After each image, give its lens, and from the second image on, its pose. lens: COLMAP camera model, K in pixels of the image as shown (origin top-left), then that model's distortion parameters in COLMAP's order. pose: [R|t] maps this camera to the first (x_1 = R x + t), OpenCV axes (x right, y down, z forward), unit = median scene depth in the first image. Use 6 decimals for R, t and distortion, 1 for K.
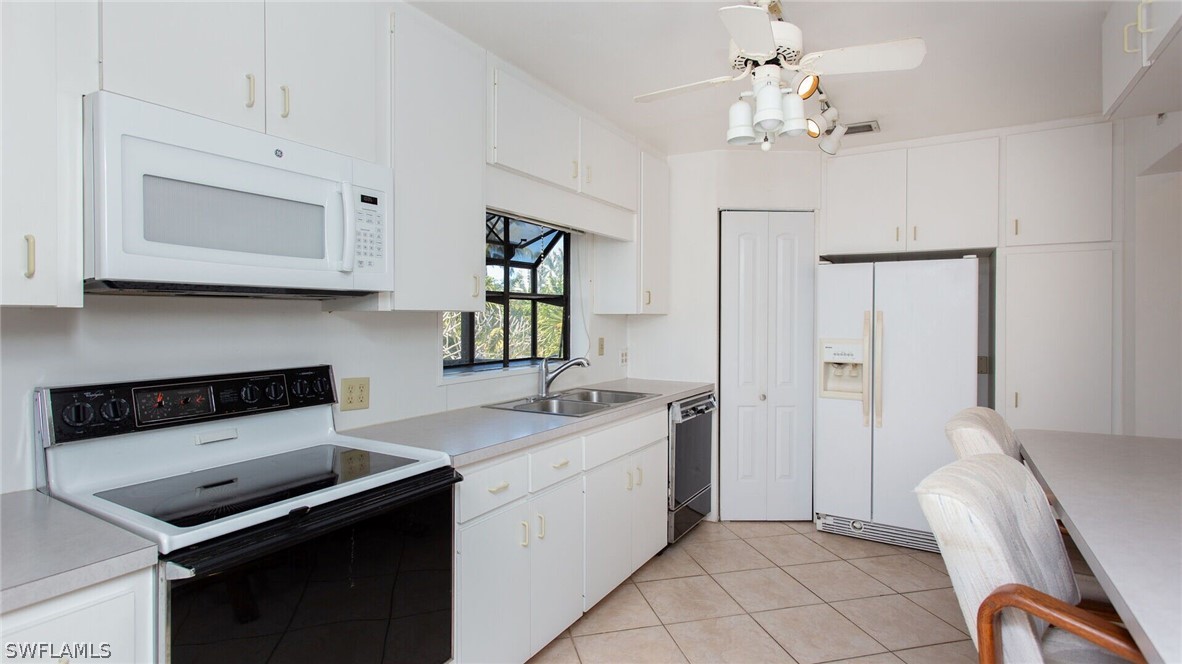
lens RADIAL K [[579.4, 0, 591.3], [0, 579.4, 323.6], [0, 0, 1]] dist [0.014596, -0.000122]
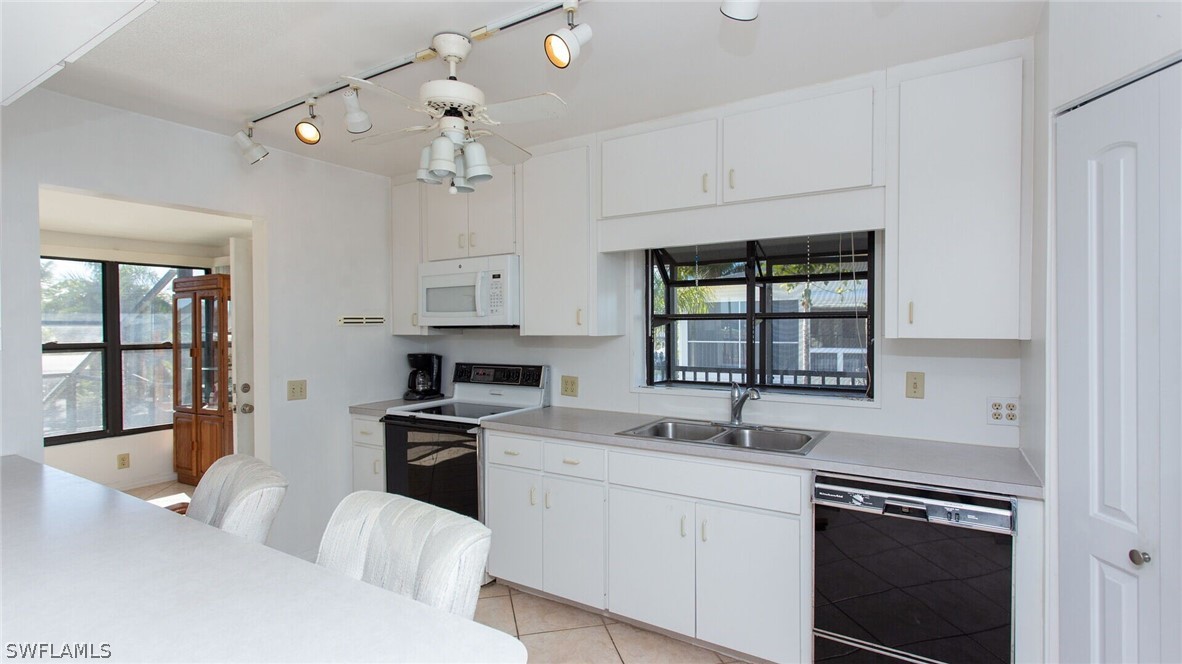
lens RADIAL K [[579.4, 0, 591.3], [0, 579.4, 323.6], [0, 0, 1]] dist [0.014596, -0.000122]
pose [[-0.023642, -0.003190, -0.999715, 1.246205], [-0.003868, 0.999988, -0.003099, -0.049003], [0.999713, 0.003794, -0.023654, 1.148890]]
